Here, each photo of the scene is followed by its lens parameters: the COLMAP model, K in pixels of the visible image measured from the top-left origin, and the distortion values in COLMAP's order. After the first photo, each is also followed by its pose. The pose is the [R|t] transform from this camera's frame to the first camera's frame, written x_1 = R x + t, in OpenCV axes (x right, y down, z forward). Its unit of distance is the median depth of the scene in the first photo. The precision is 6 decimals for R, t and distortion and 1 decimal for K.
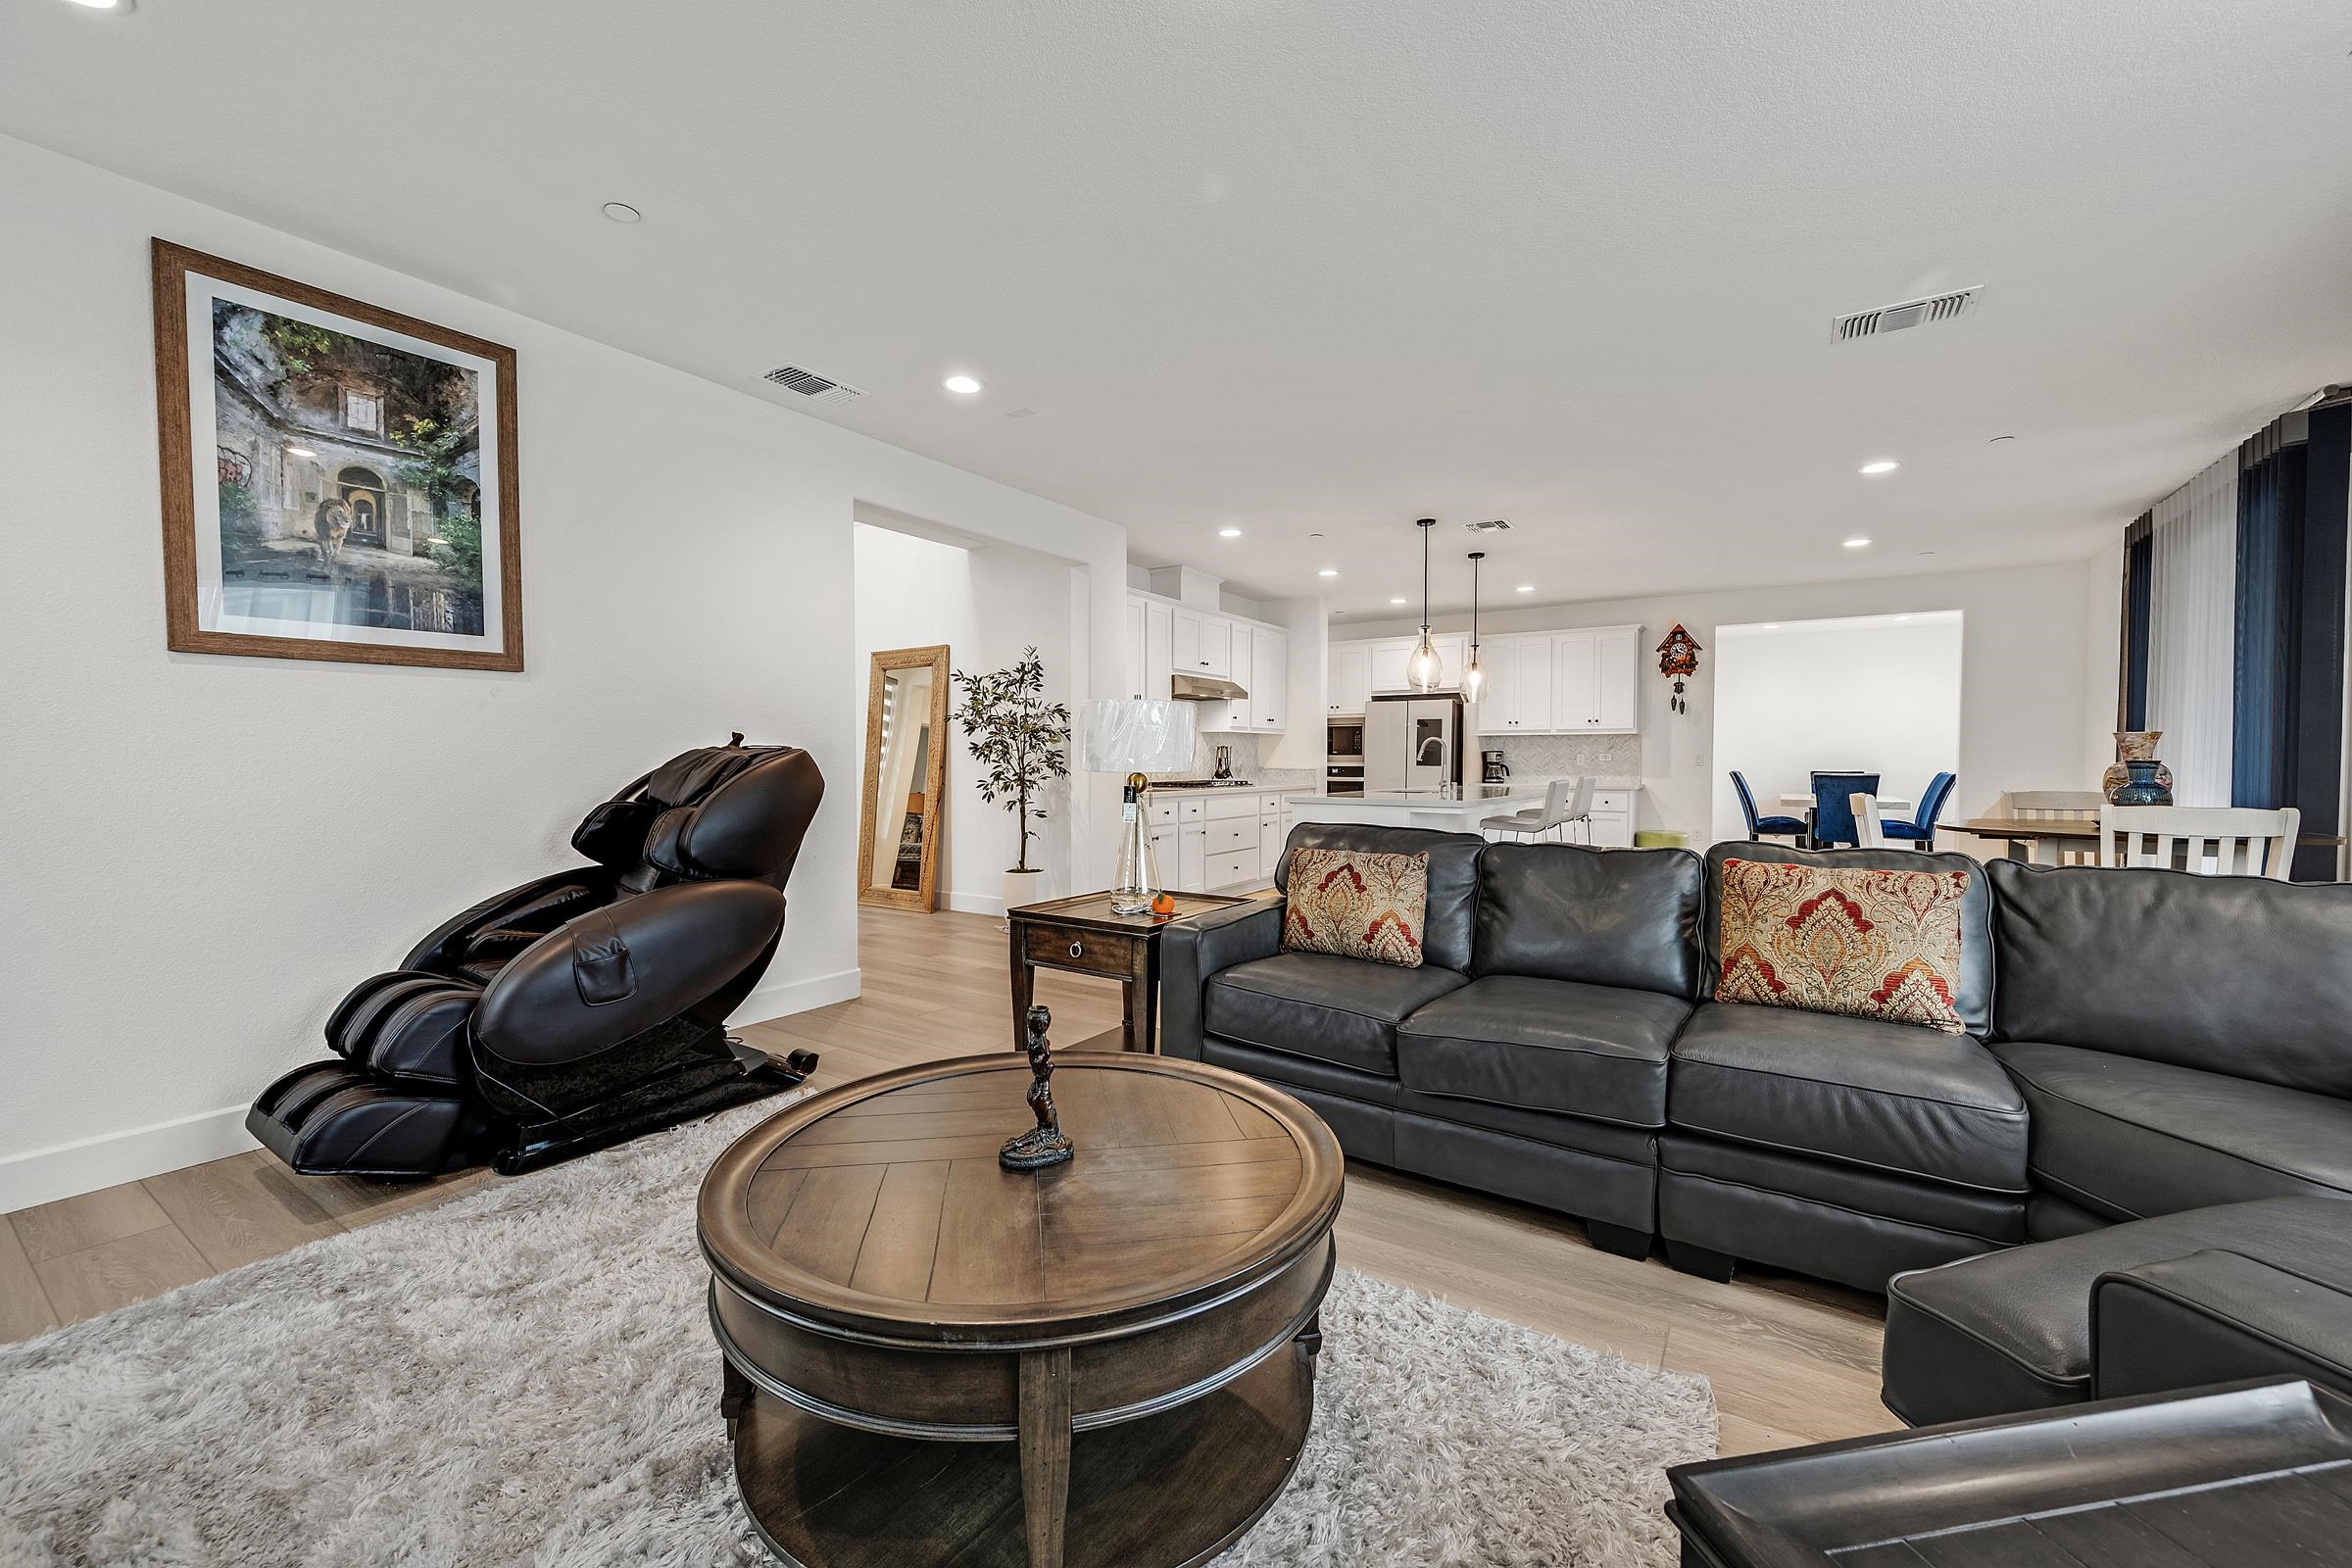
lens RADIAL K [[929.7, 0, 1150.4], [0, 929.7, 784.8], [0, 0, 1]] dist [-0.004288, 0.000404]
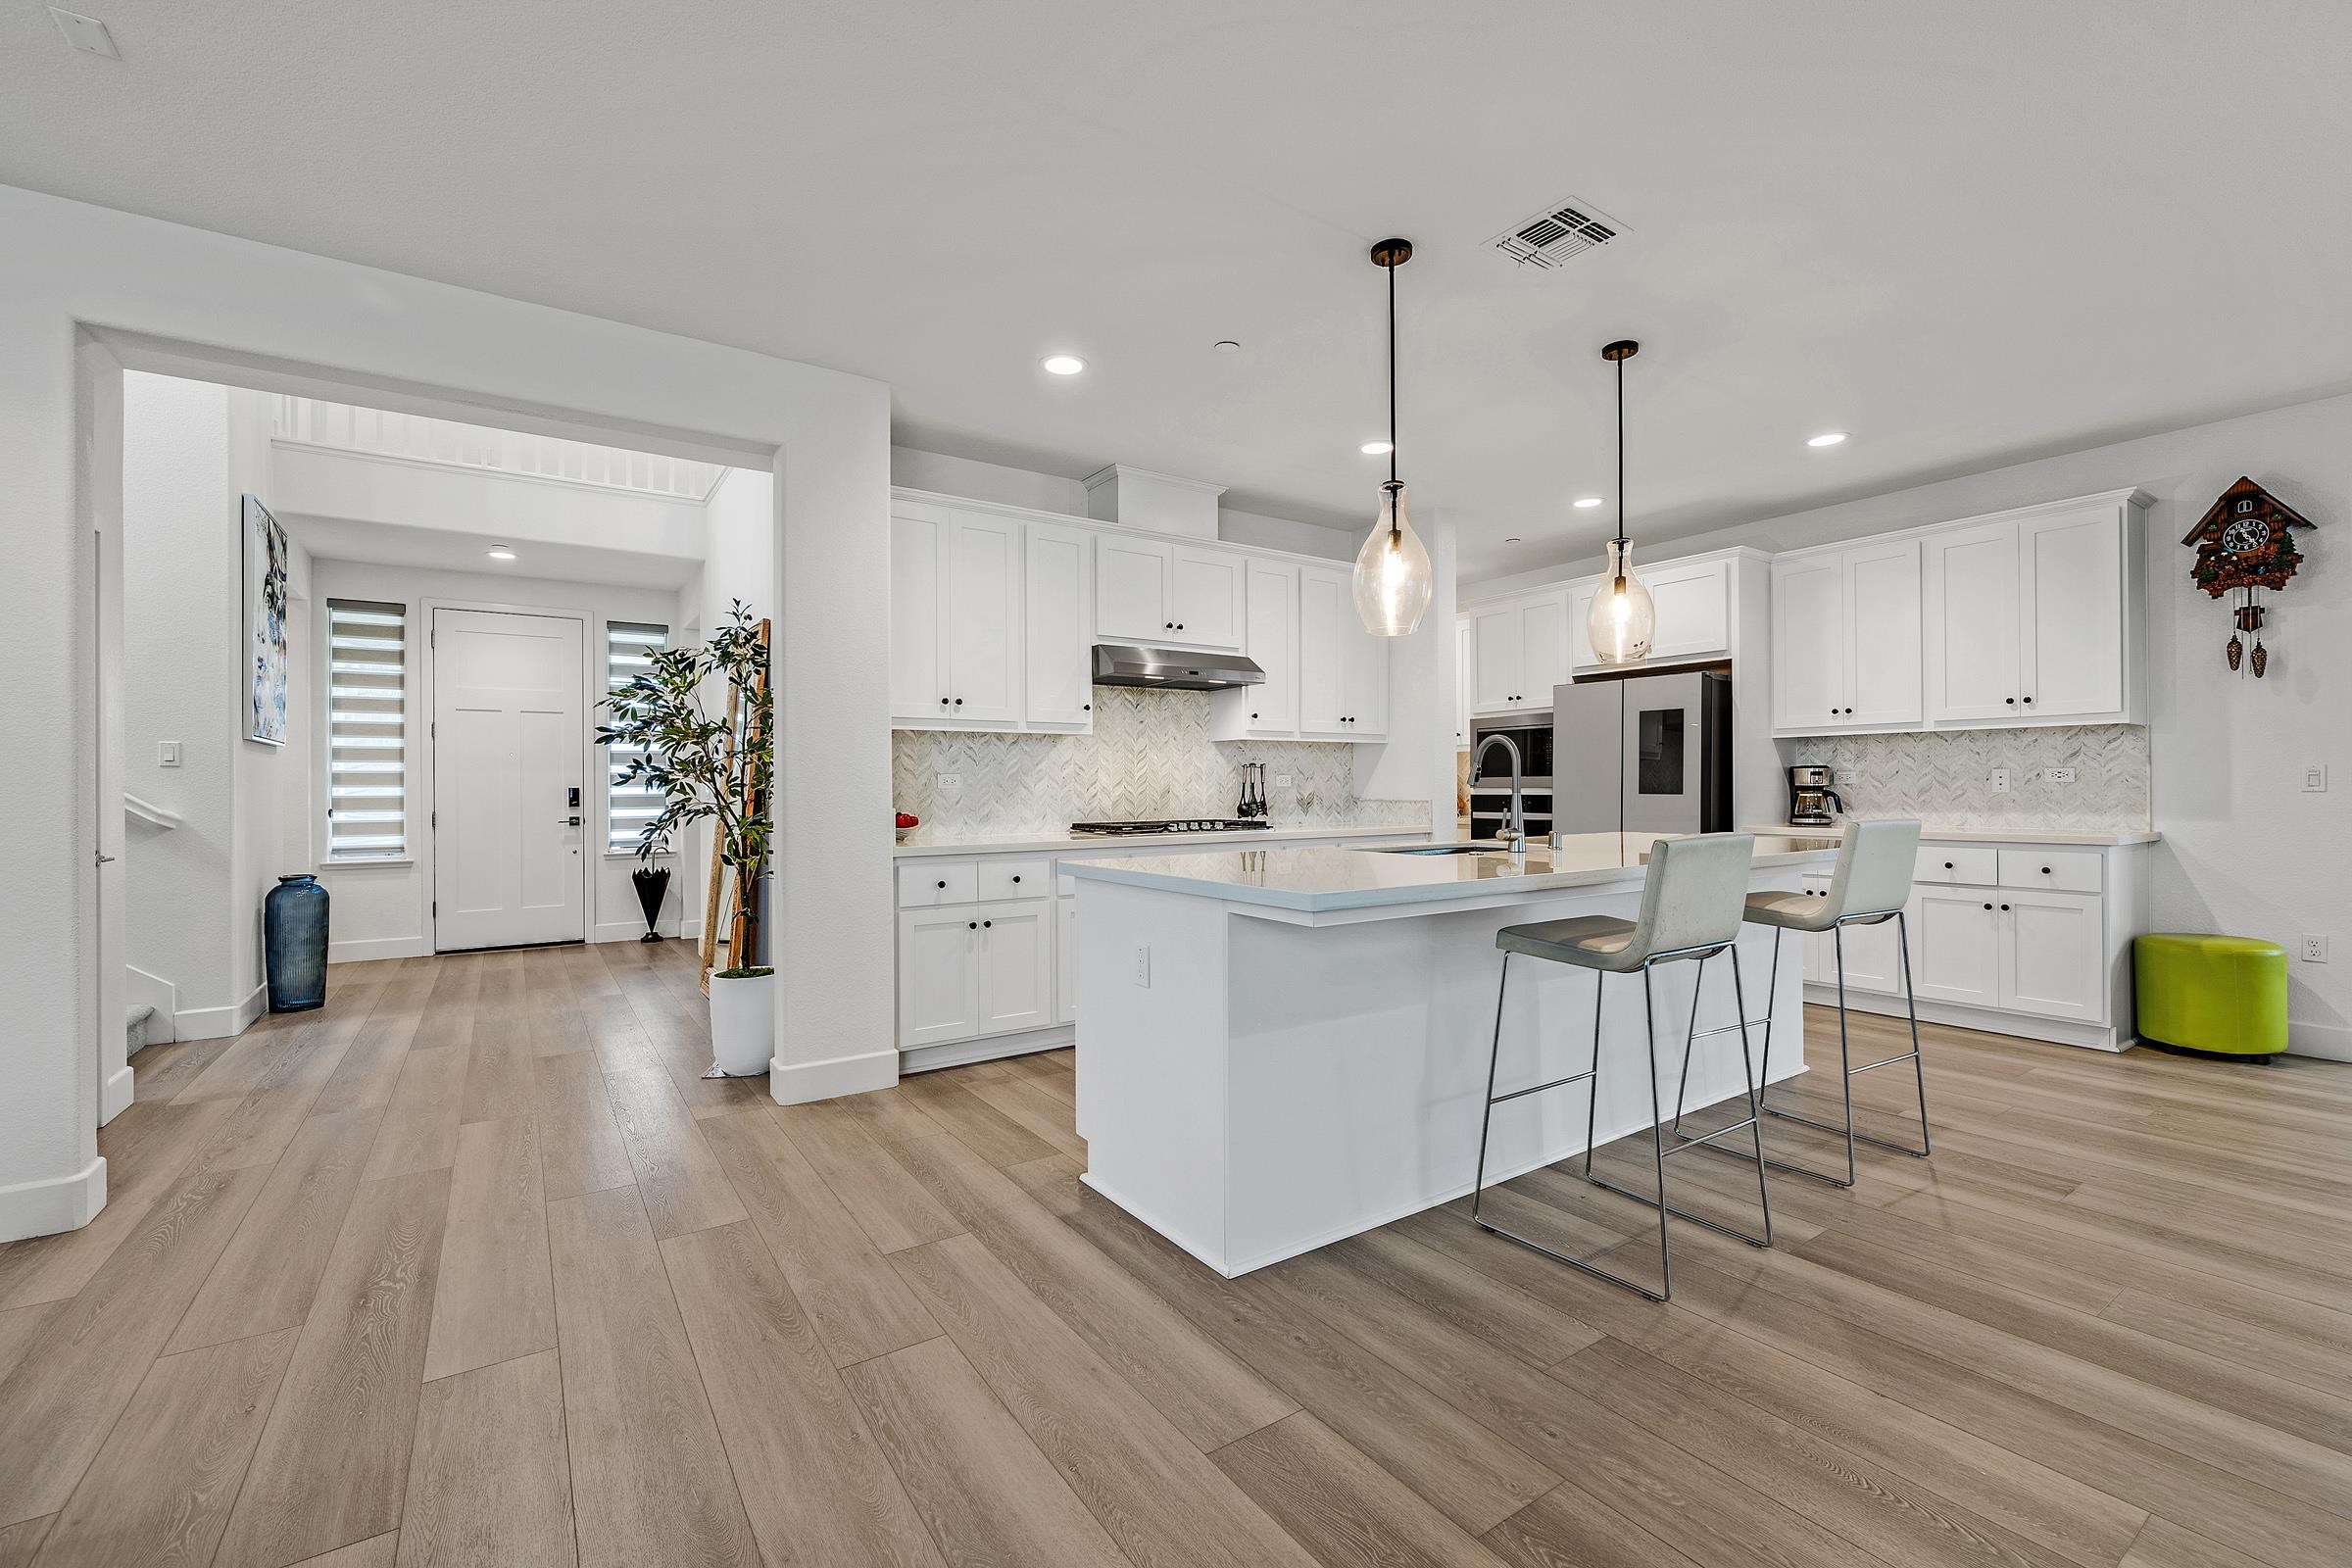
lens RADIAL K [[972.7, 0, 1153.1], [0, 972.7, 780.3], [0, 0, 1]] dist [-0.005996, -0.000322]
pose [[0.926329, -0.008769, -0.376612, 0.251527], [-0.003860, 0.999456, -0.032764, -0.008854], [0.376695, 0.031804, 0.925791, 0.368492]]
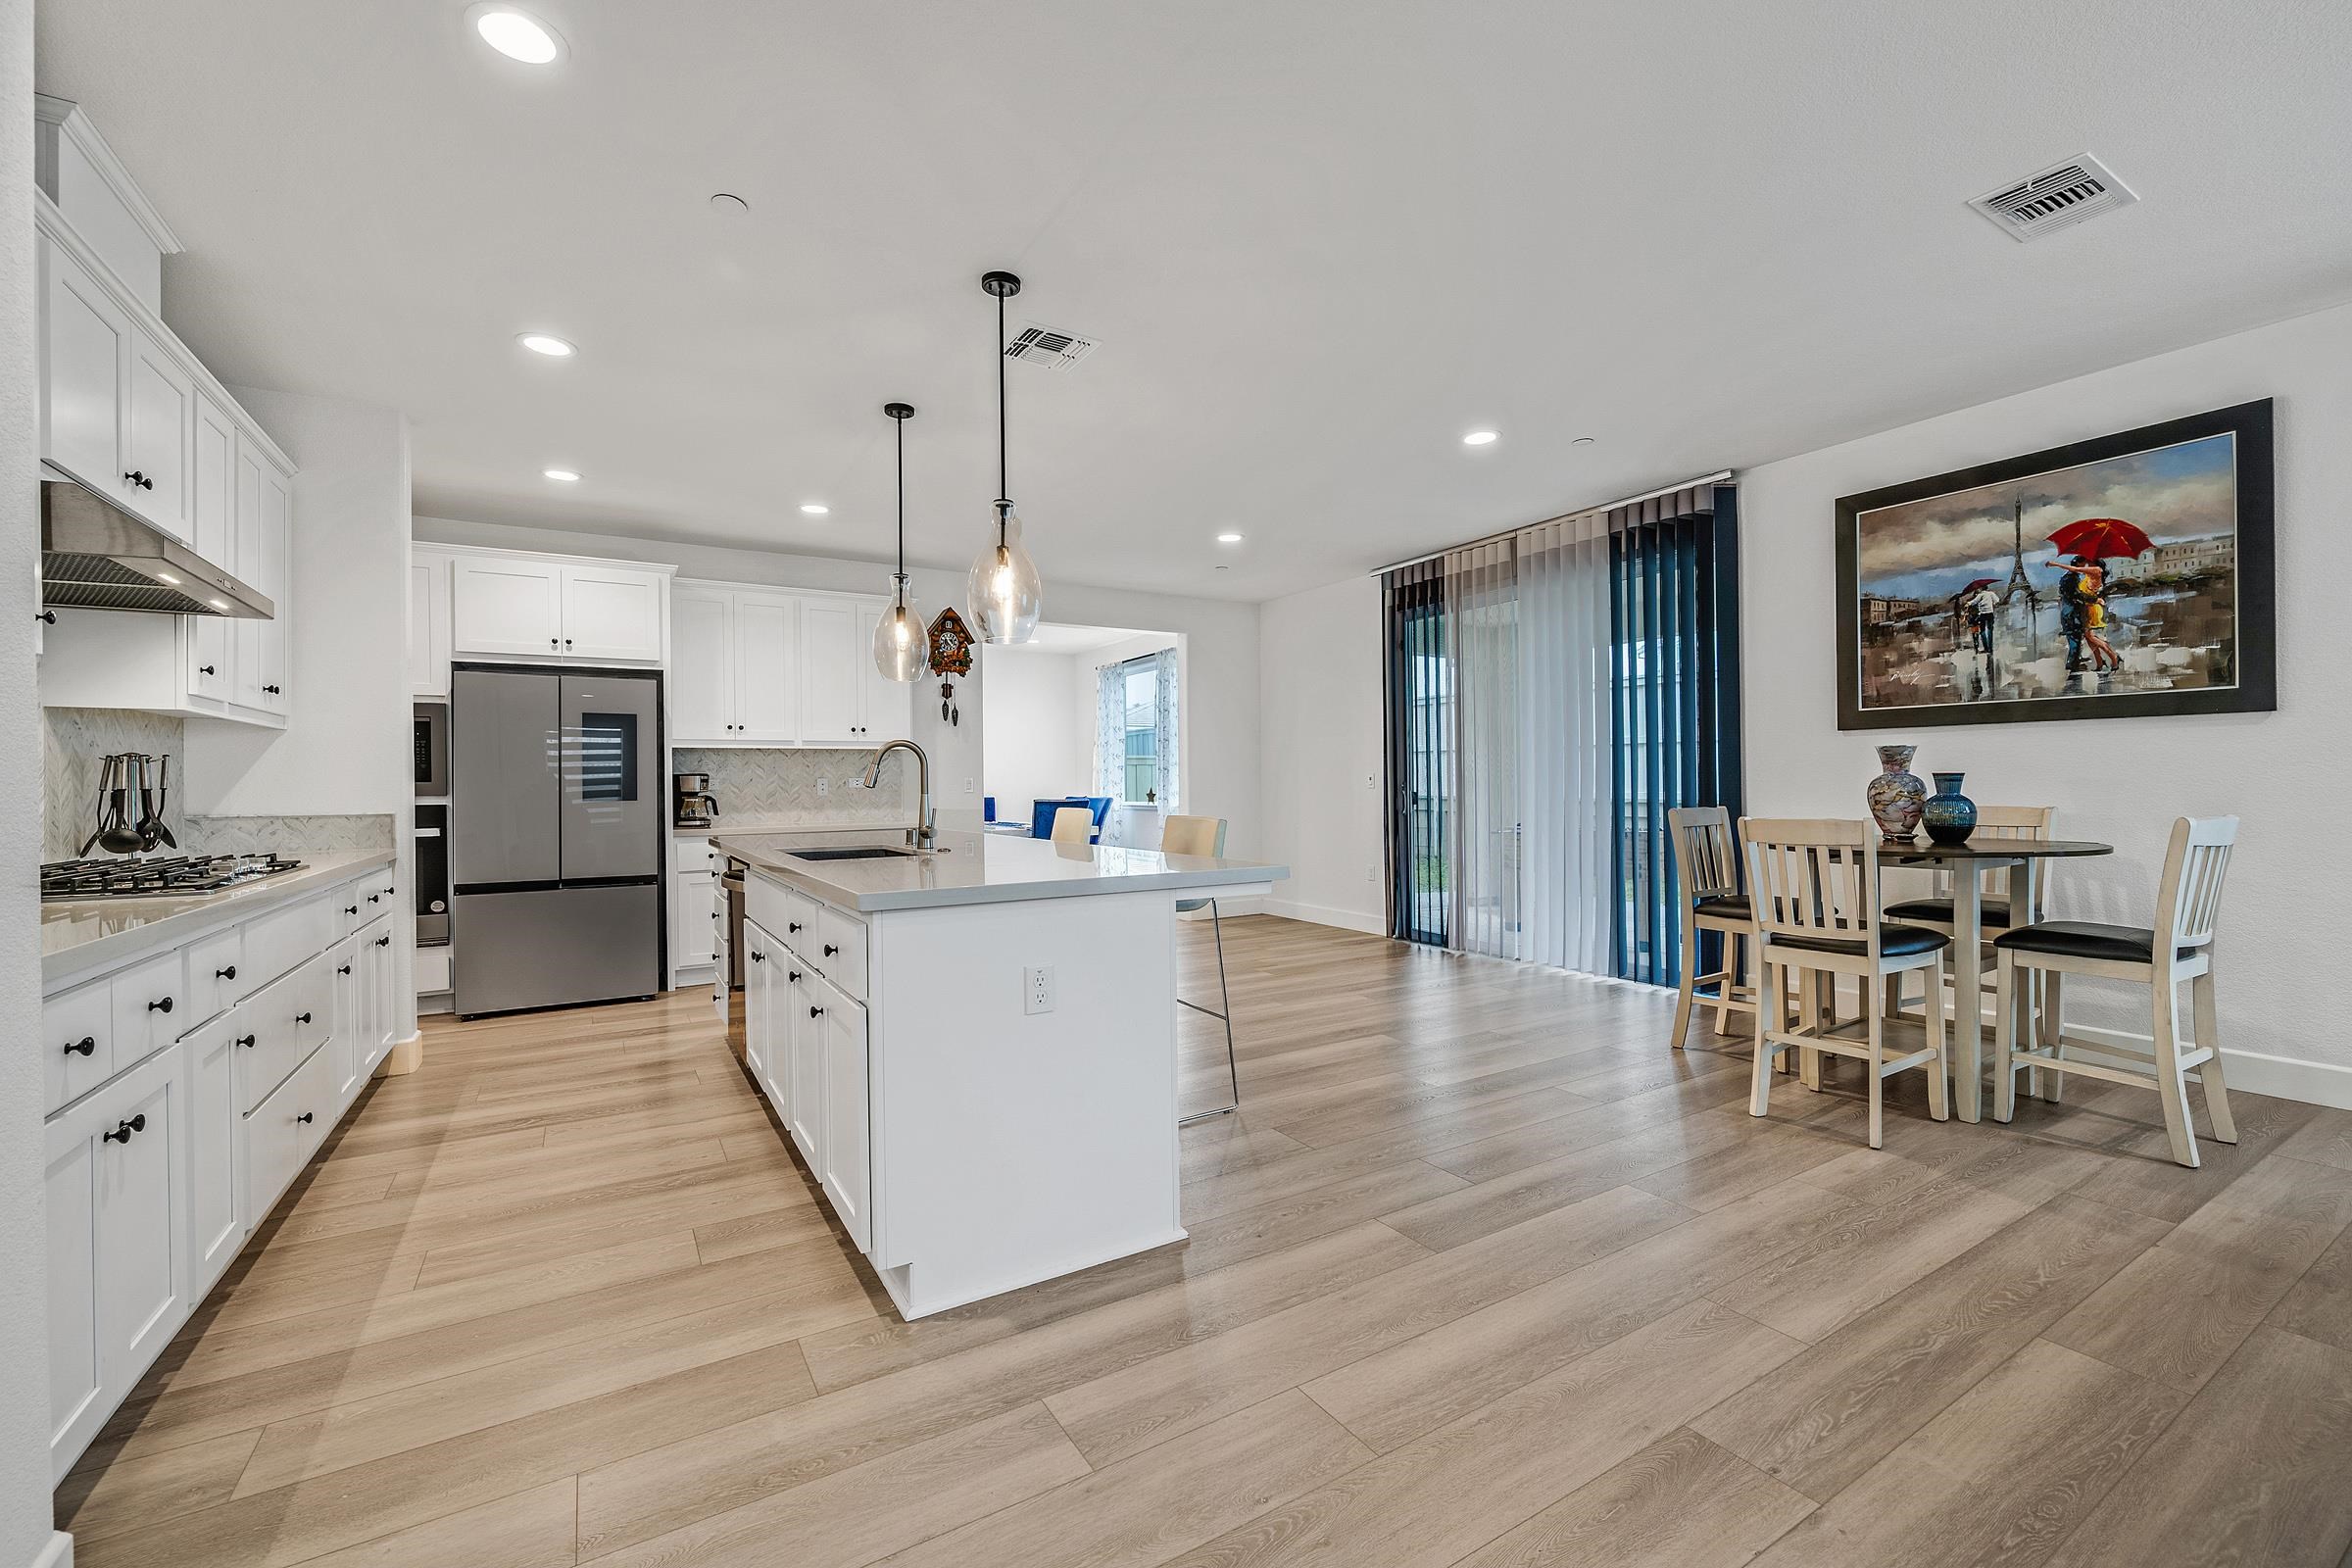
lens RADIAL K [[972.7, 0, 1179.9], [0, 972.7, 776.9], [0, 0, 1]] dist [-0.005996, -0.000322]
pose [[0.414038, 0.001387, 0.910258, -0.078986], [0.036455, 0.999171, -0.018105, -0.012534], [-0.909529, 0.040680, 0.413645, 0.497970]]
